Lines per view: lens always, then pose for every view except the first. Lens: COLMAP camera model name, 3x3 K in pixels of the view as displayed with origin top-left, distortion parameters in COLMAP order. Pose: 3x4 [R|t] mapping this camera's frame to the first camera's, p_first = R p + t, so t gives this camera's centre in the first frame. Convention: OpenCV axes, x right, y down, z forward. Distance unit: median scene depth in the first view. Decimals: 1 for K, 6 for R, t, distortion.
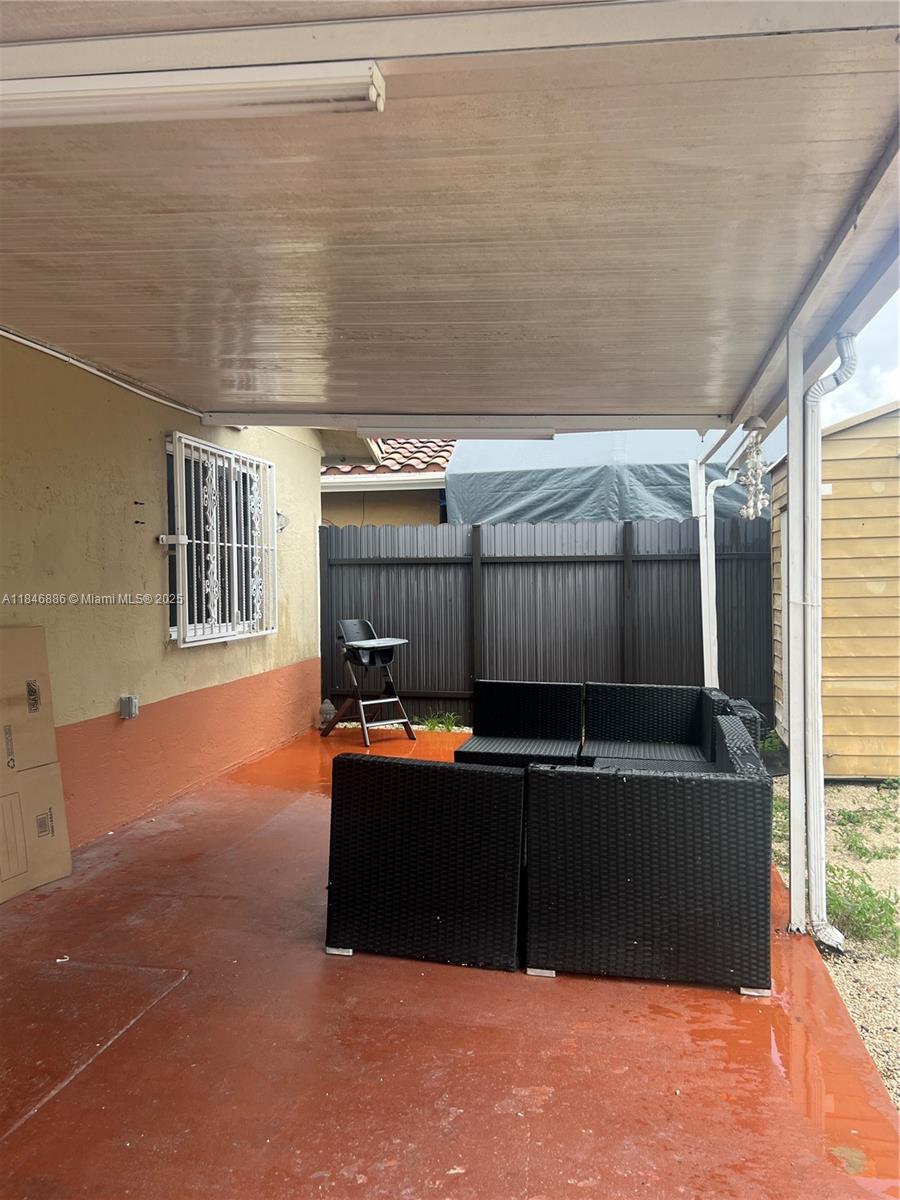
lens RADIAL K [[981.7, 0, 450.0], [0, 981.7, 600.0], [0, 0, 1]] dist [0.069617, -0.001140]
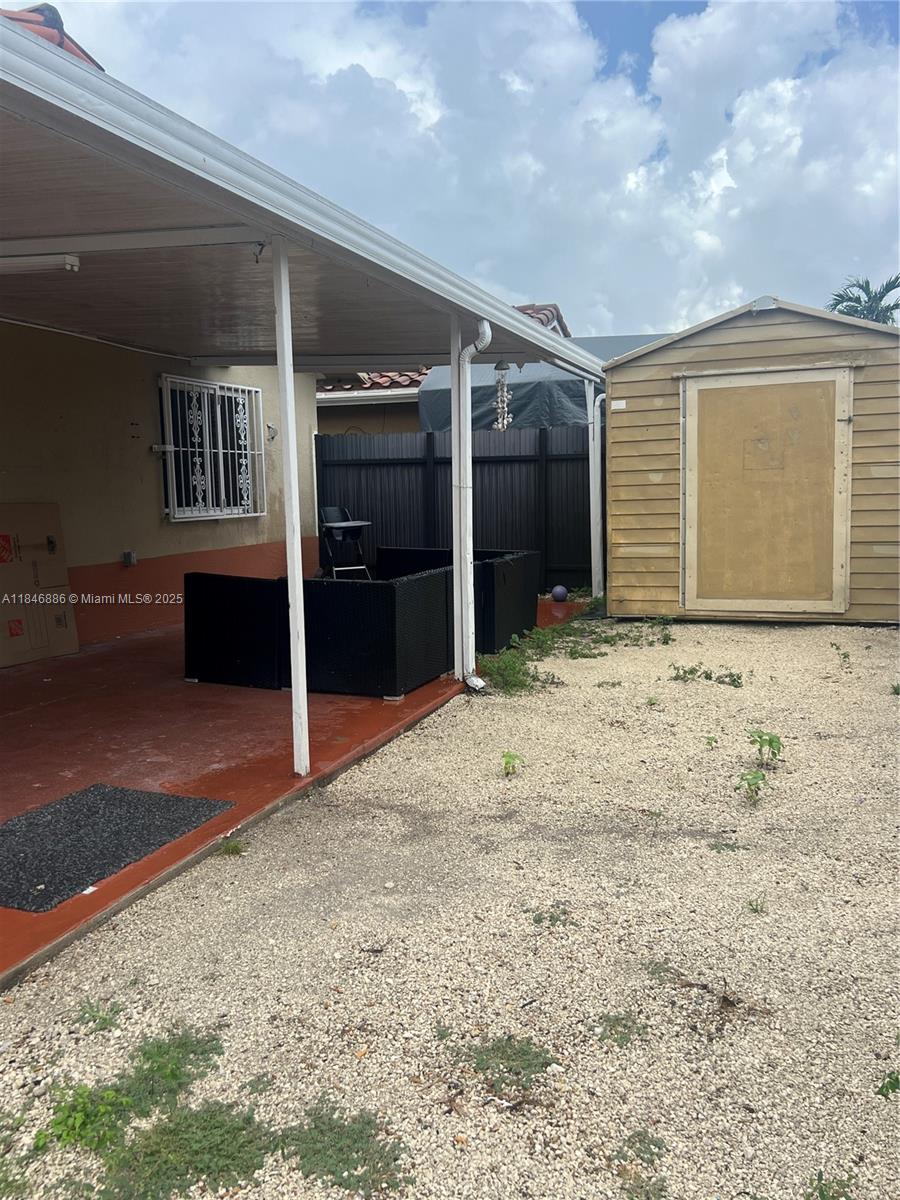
lens RADIAL K [[995.4, 0, 450.0], [0, 995.4, 600.0], [0, 0, 1]] dist [0.106516, -0.000694]
pose [[0.985033, 0.012198, -0.171933, 0.343216], [0.004866, 0.995127, 0.098477, 0.015793], [0.172297, -0.097839, 0.980174, -0.360112]]
